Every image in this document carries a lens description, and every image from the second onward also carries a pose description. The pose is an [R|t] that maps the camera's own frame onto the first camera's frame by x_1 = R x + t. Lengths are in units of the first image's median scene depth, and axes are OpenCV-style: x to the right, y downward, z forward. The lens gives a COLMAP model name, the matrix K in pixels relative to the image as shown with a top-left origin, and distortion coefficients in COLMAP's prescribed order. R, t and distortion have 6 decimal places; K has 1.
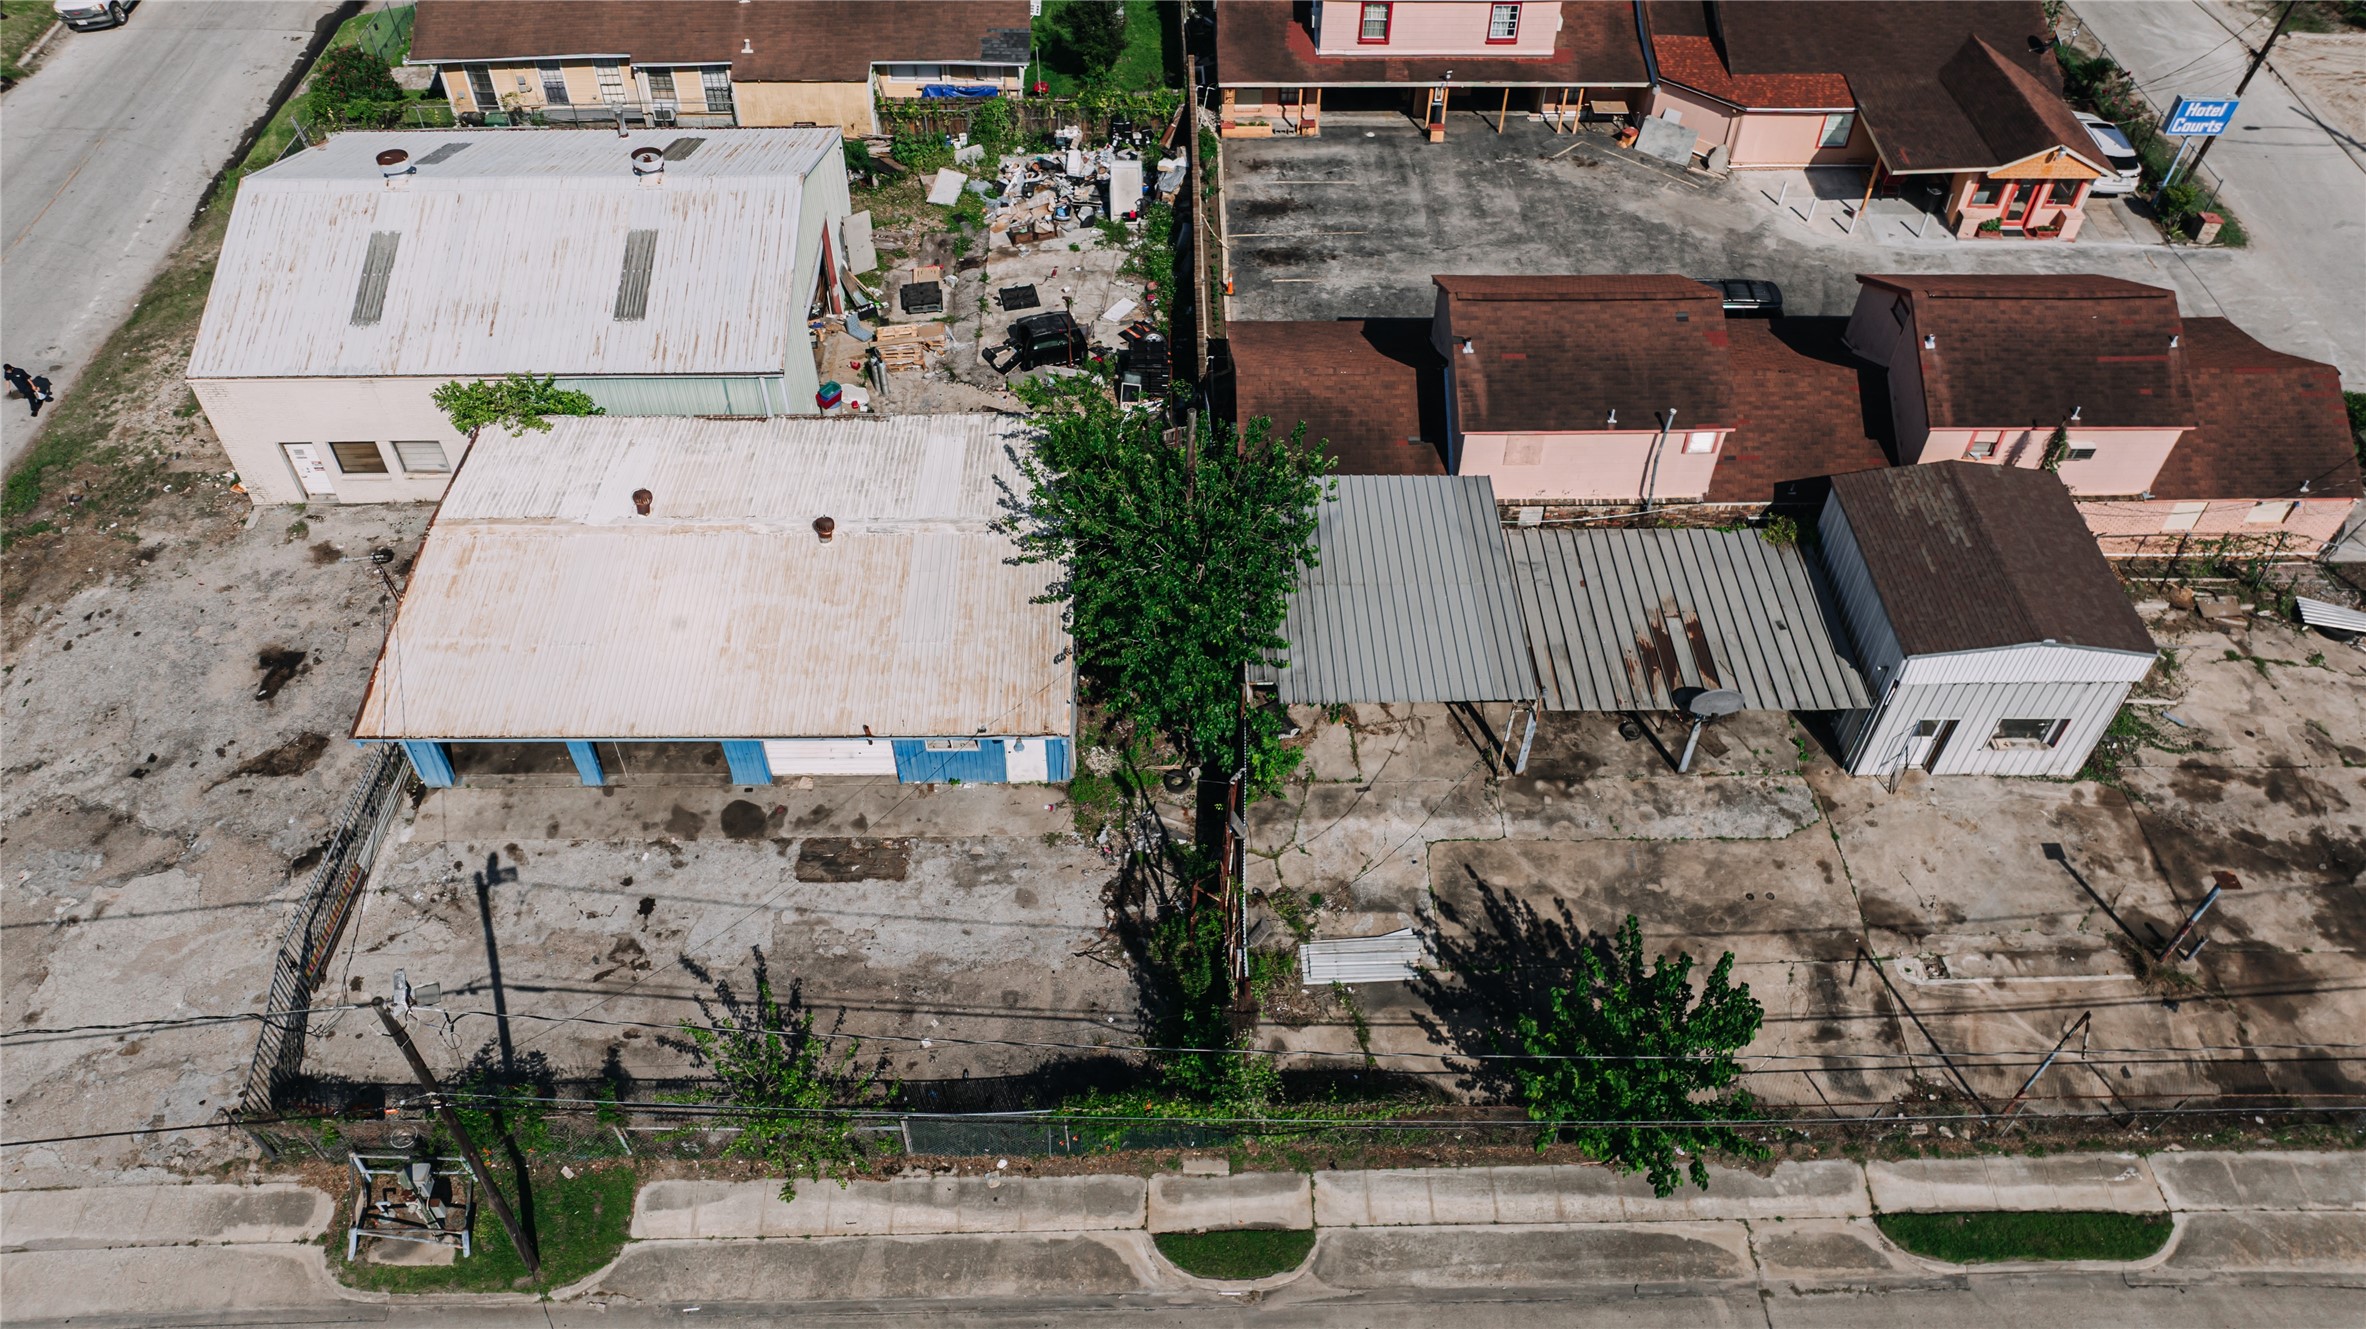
lens RADIAL K [[1663.5, 0, 1176.7], [0, 1663.5, 667.1], [0, 0, 1]] dist [-0.031376, 0.022667]
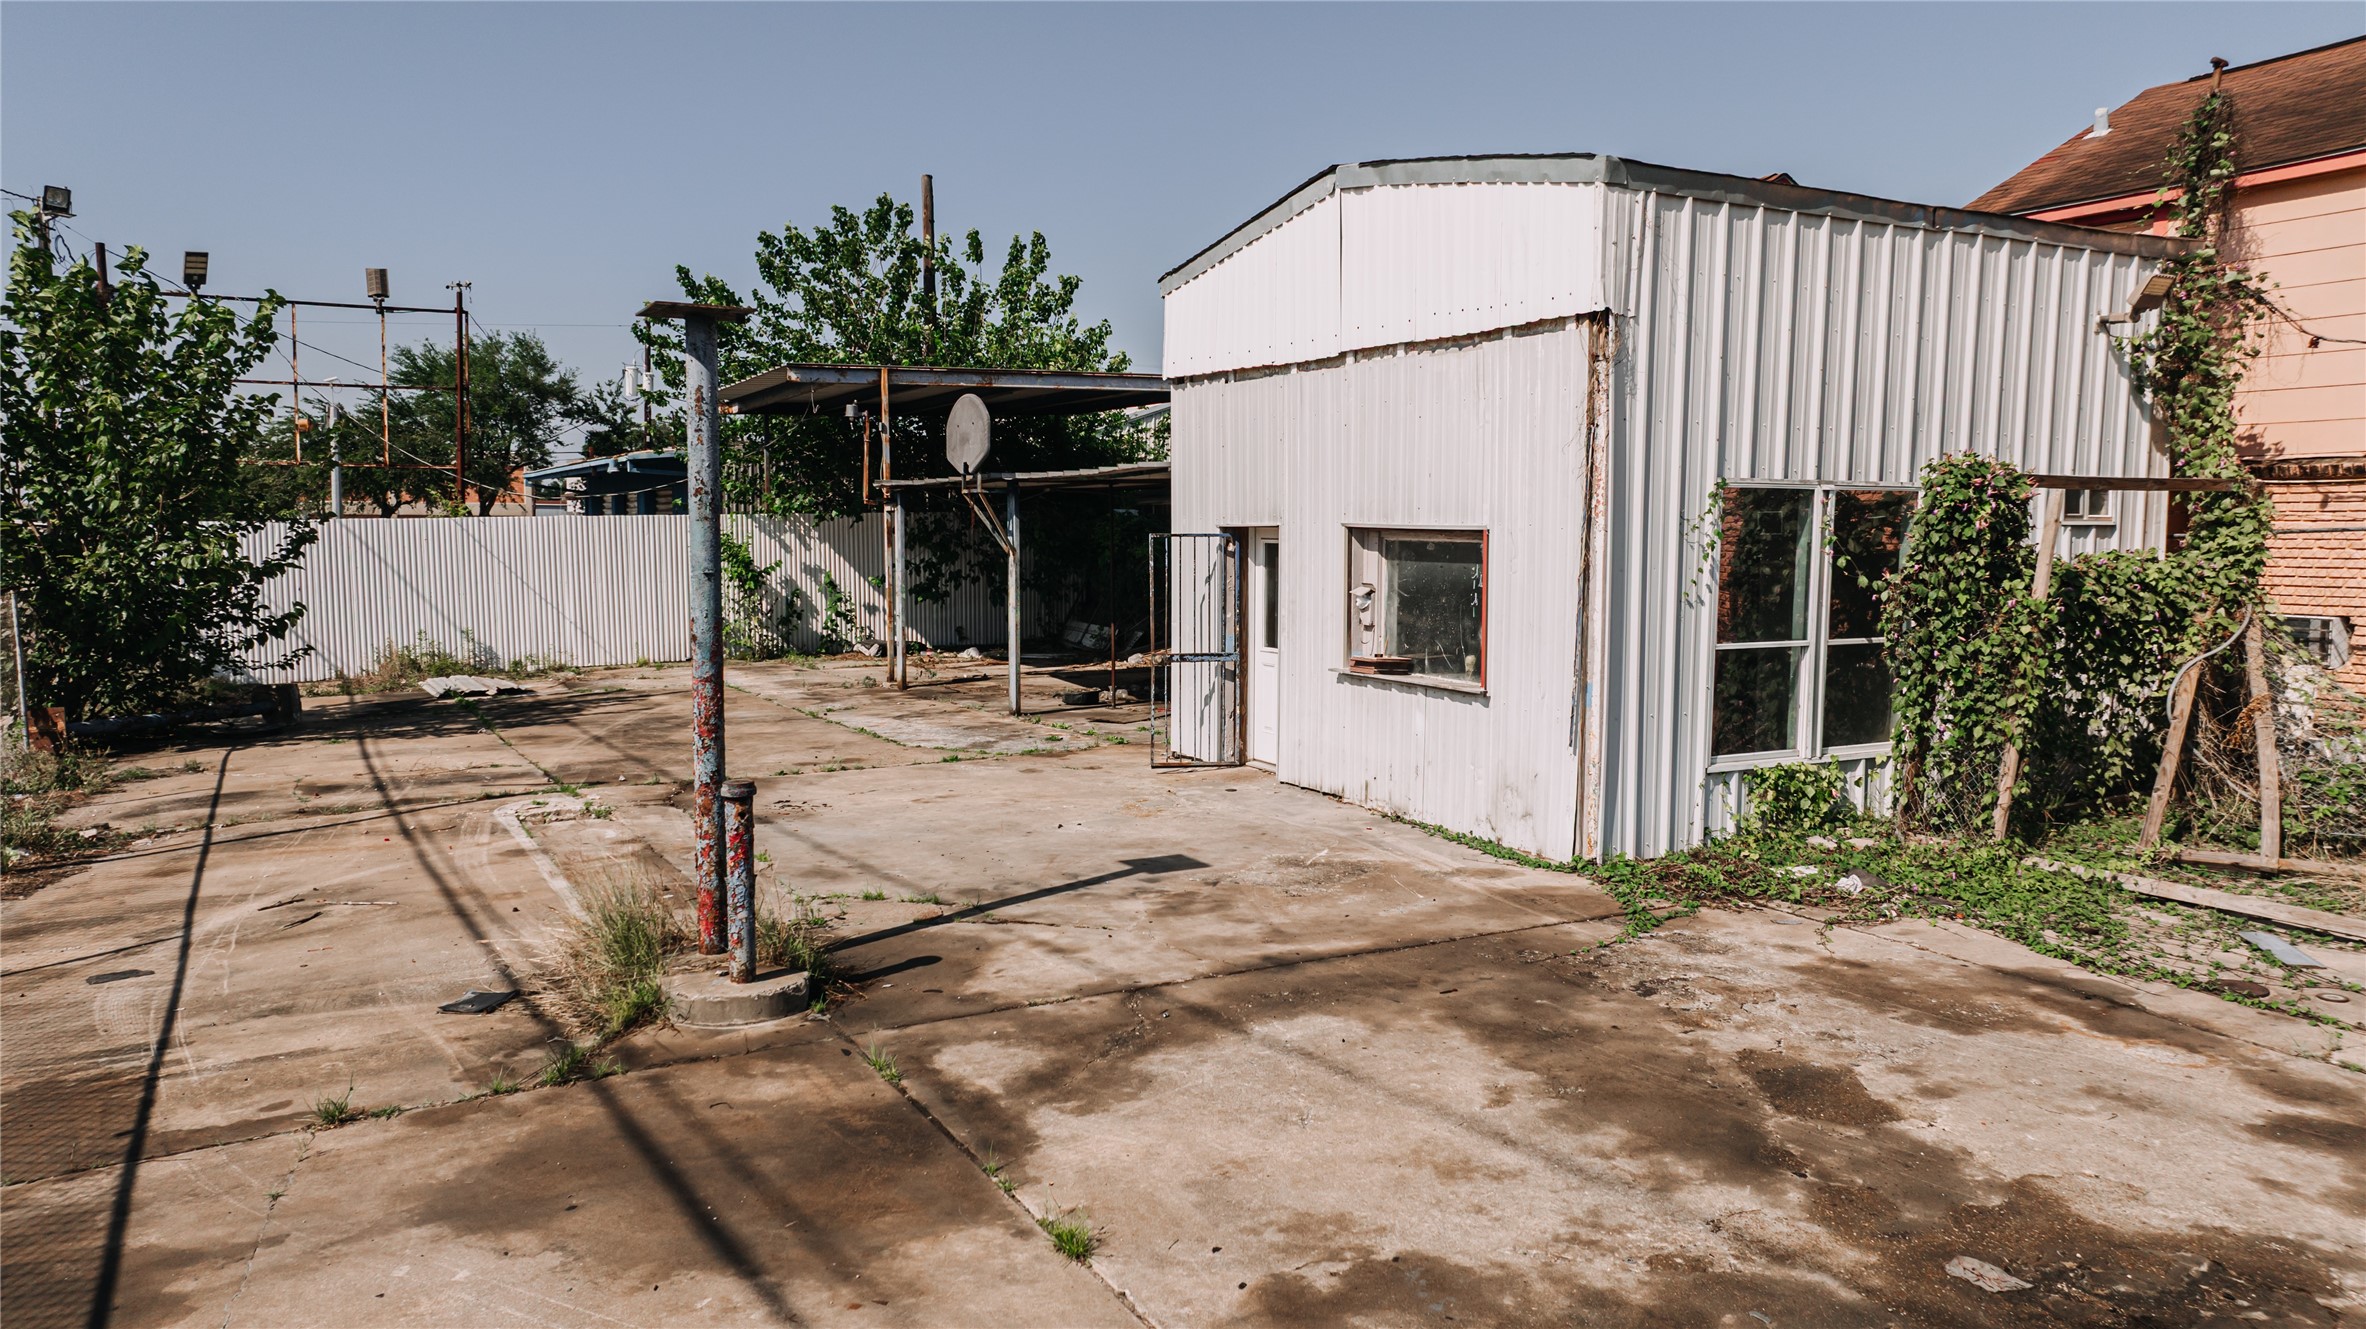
lens RADIAL K [[1663.5, 0, 1176.7], [0, 1663.5, 667.1], [0, 0, 1]] dist [-0.031376, 0.022667]
pose [[0.457055, 0.068061, -0.886831, 0.761474], [-0.649731, 0.706464, -0.280640, 0.160931], [0.607413, 0.704469, 0.367114, 0.863853]]
